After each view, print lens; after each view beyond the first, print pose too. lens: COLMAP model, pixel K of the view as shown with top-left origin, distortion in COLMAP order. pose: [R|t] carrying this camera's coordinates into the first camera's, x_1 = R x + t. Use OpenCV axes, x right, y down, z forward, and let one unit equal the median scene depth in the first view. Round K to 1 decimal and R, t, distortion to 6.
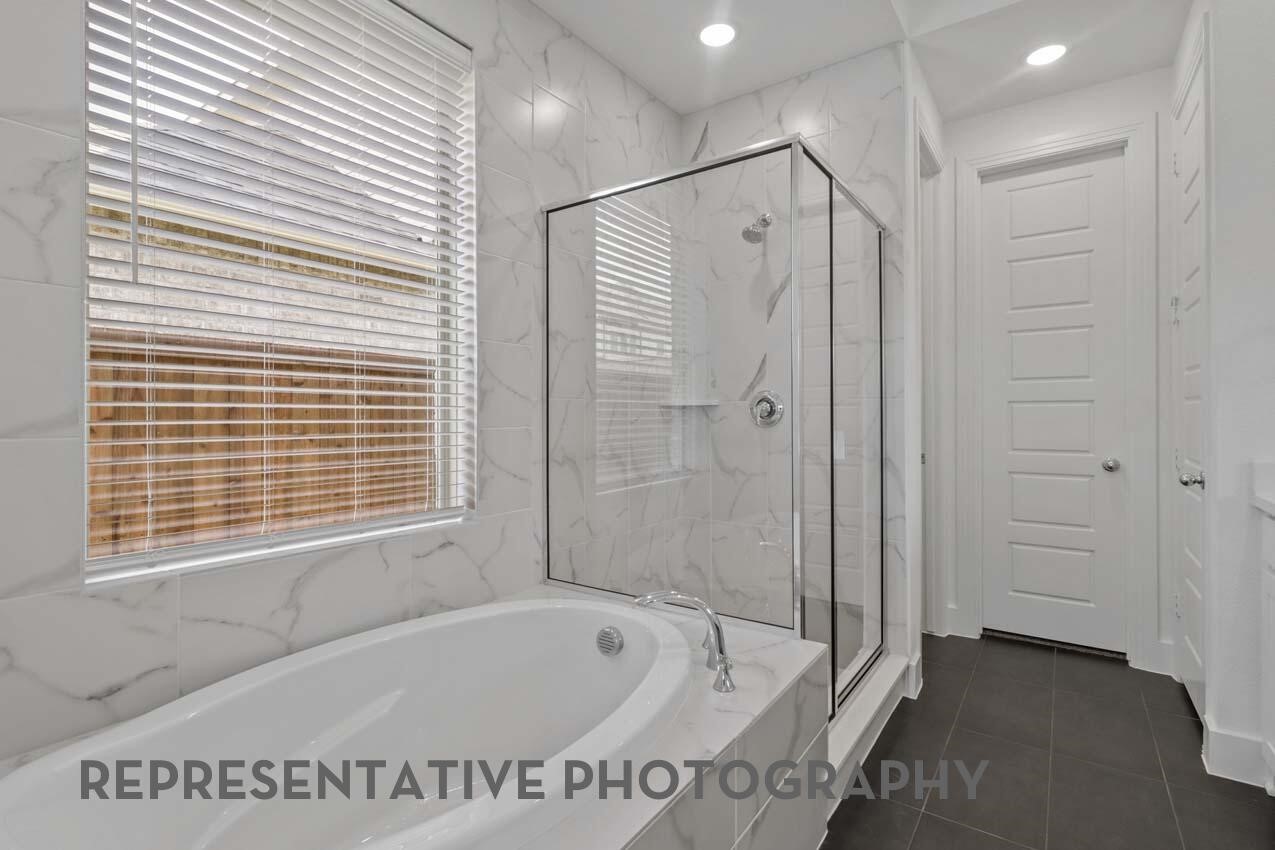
lens RADIAL K [[599.4, 0, 636.0], [0, 599.4, 419.5], [0, 0, 1]] dist [-0.001822, -0.000058]
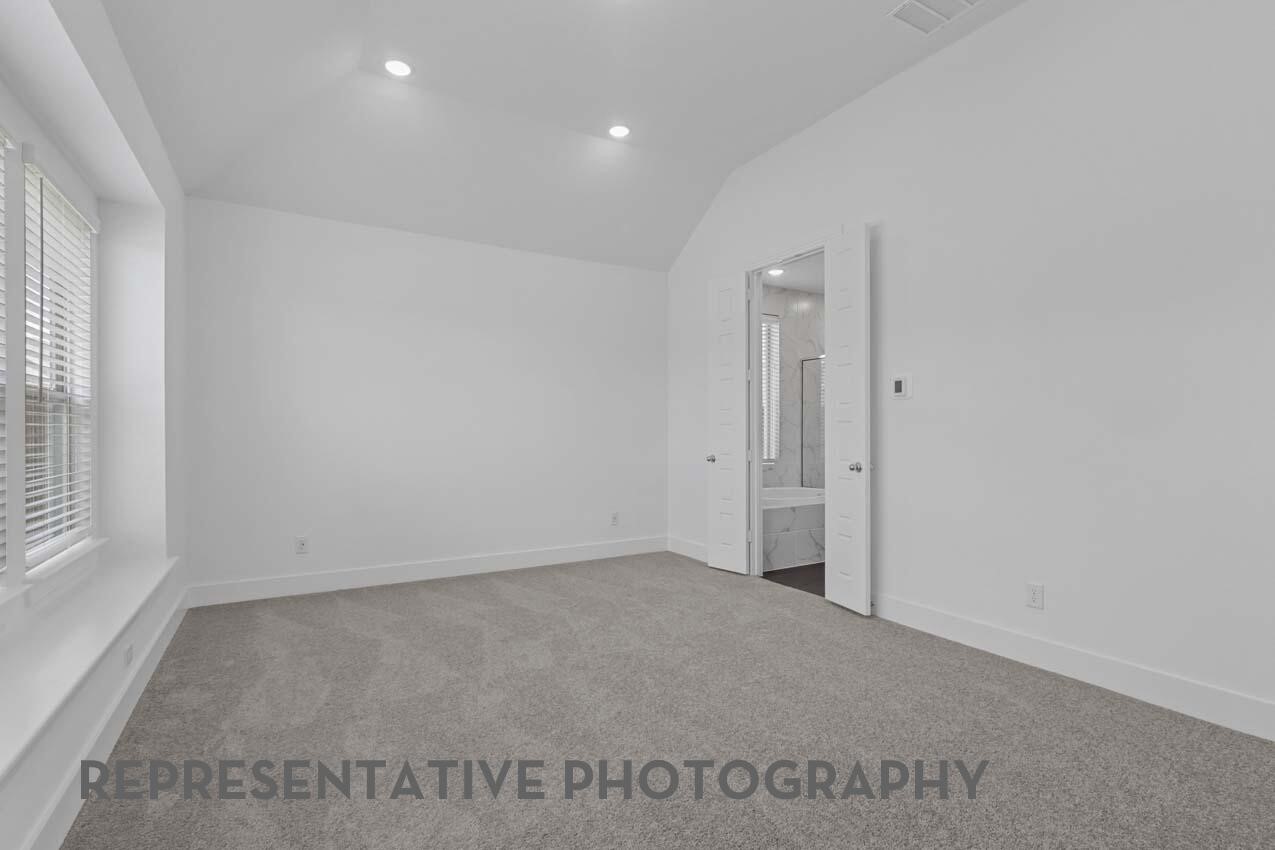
lens RADIAL K [[599.4, 0, 637.5], [0, 599.4, 429.4], [0, 0, 1]] dist [-0.001822, -0.000058]
pose [[0.908789, 0.003928, -0.417237, 0.342213], [-0.005917, 0.999976, -0.003475, 0.001961], [0.417214, 0.005627, 0.908791, -1.993934]]
